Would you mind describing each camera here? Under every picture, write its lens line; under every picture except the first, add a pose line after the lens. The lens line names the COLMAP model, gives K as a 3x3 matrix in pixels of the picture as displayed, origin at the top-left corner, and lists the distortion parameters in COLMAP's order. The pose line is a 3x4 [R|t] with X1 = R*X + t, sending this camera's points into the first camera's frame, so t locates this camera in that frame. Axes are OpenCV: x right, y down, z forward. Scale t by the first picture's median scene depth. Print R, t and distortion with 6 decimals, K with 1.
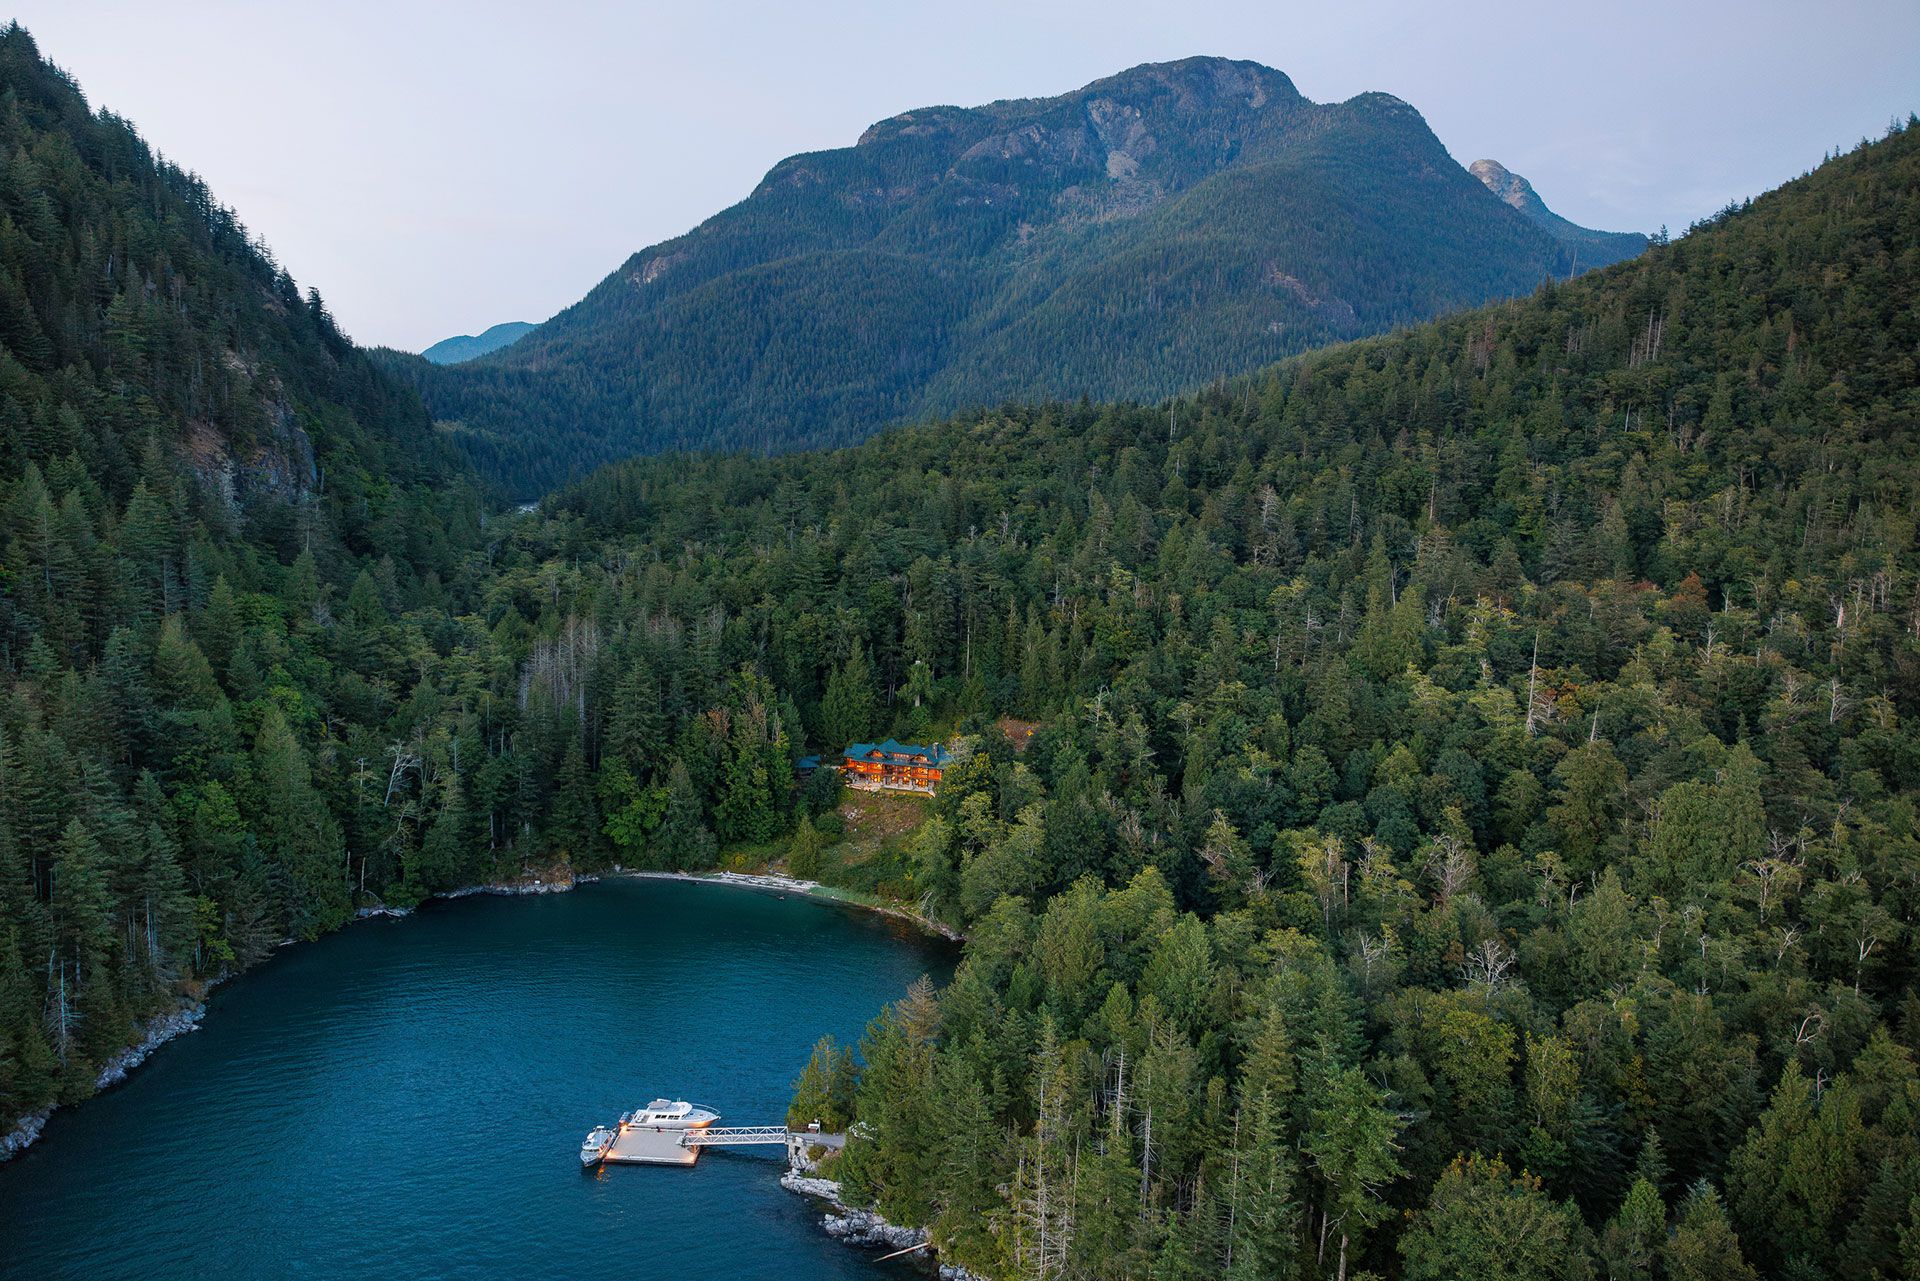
lens RADIAL K [[1281.7, 0, 959.8], [0, 1281.7, 645.4], [0, 0, 1]] dist [-0.001786, 0.004577]
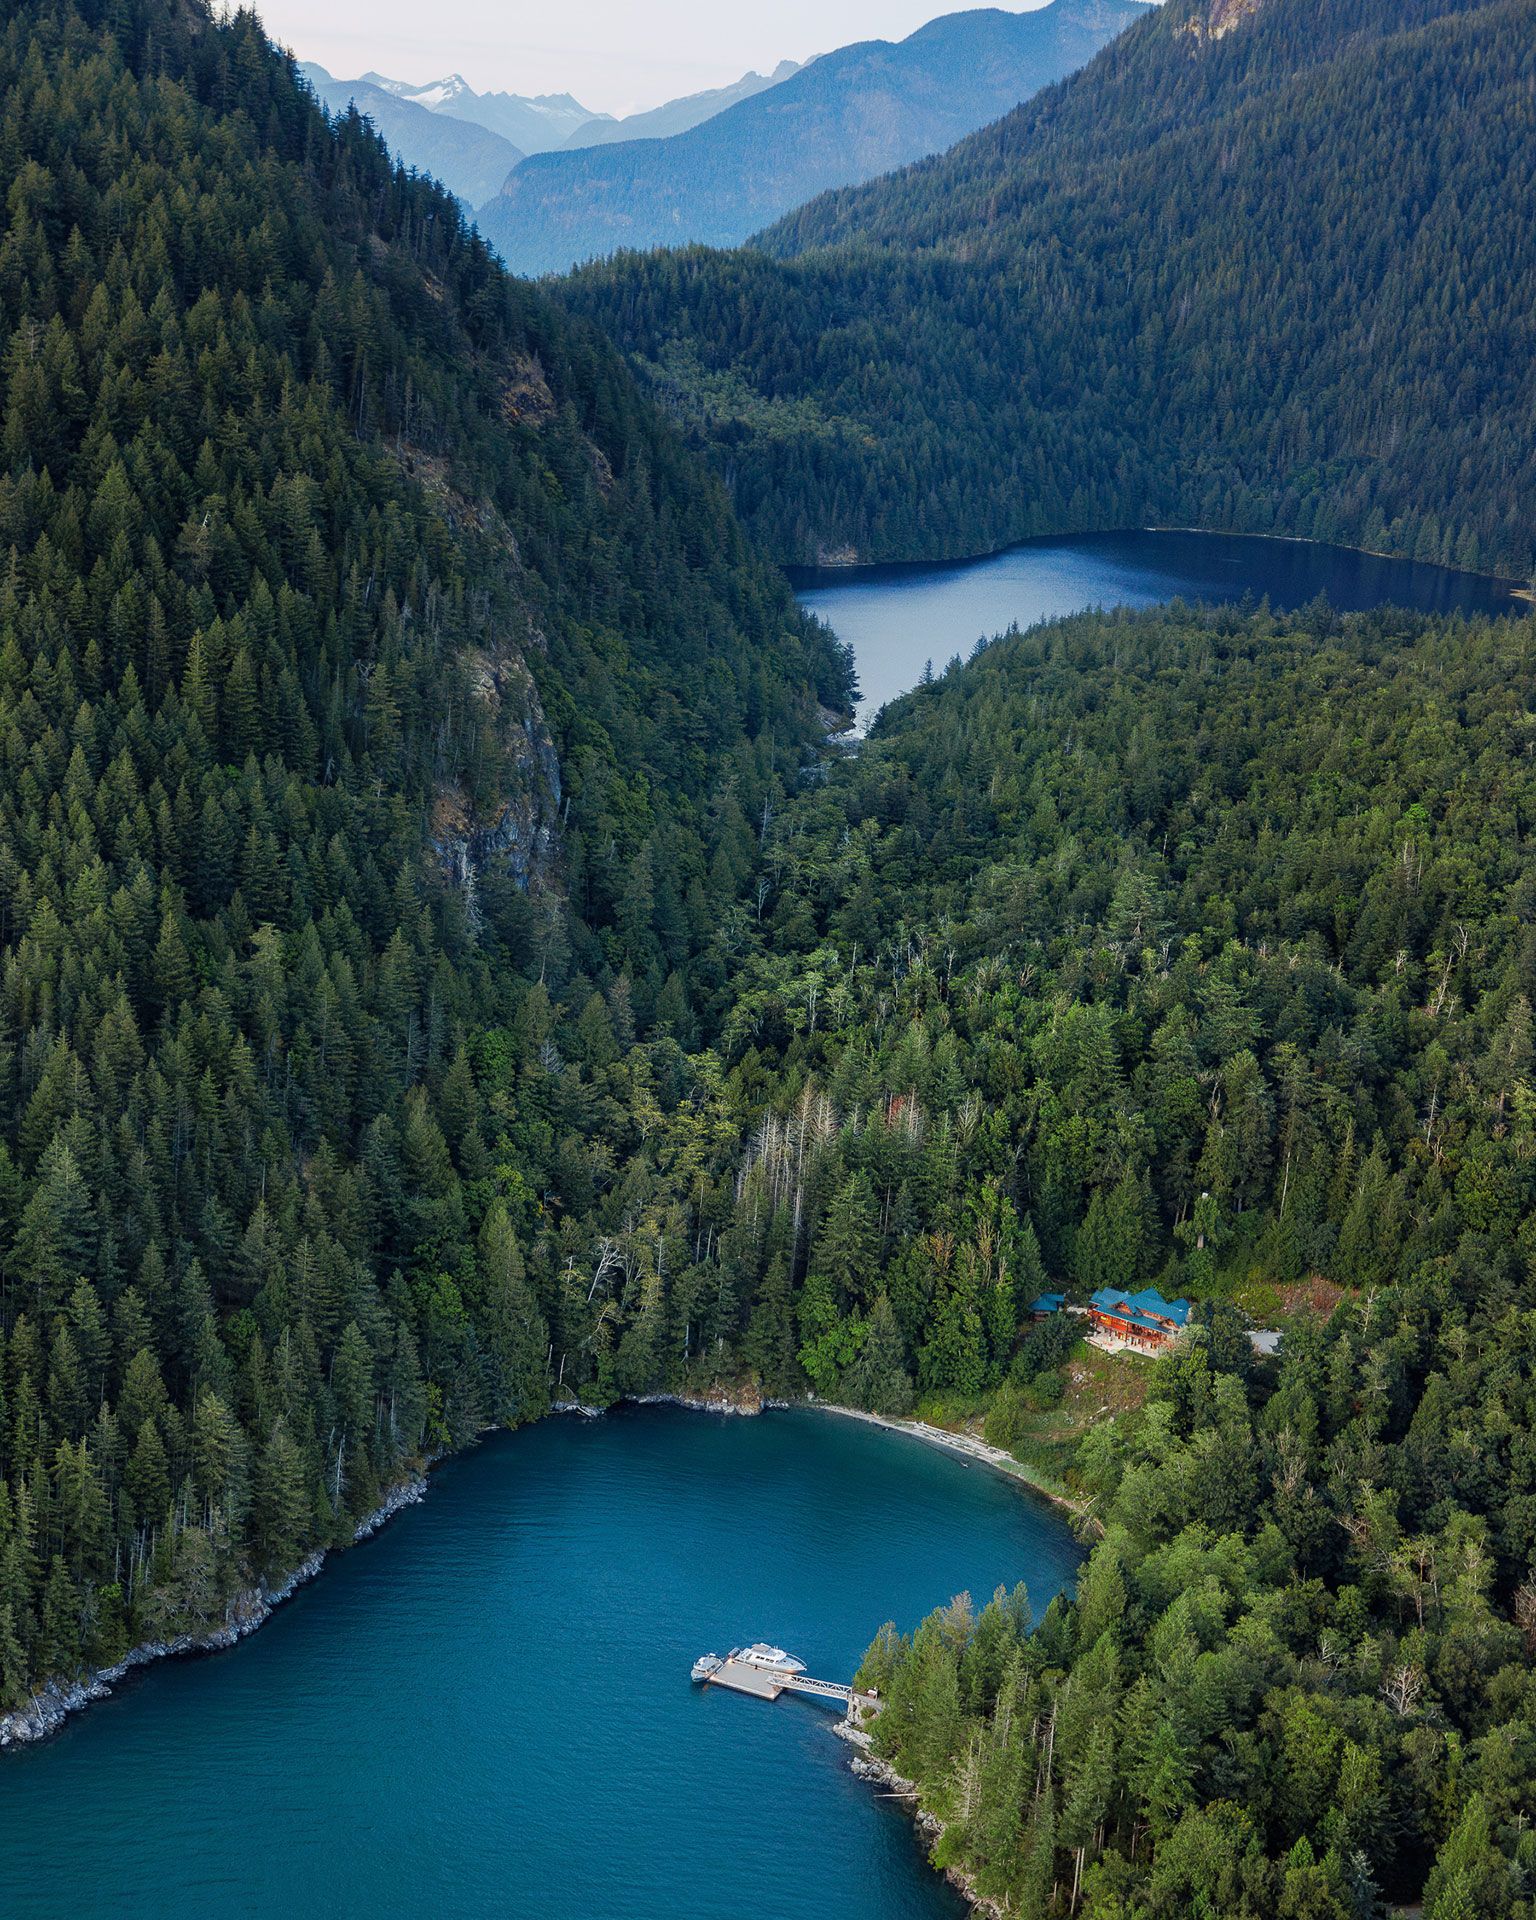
lens RADIAL K [[2888.2, 0, 766.4], [0, 2888.2, 958.6], [0, 0, 1]] dist [0.010034, 0.000000]
pose [[0.921019, 0.129155, -0.367483, 0.417084], [-0.095393, 0.989489, 0.108683, -0.352099], [0.377657, -0.065044, 0.923658, -0.891778]]
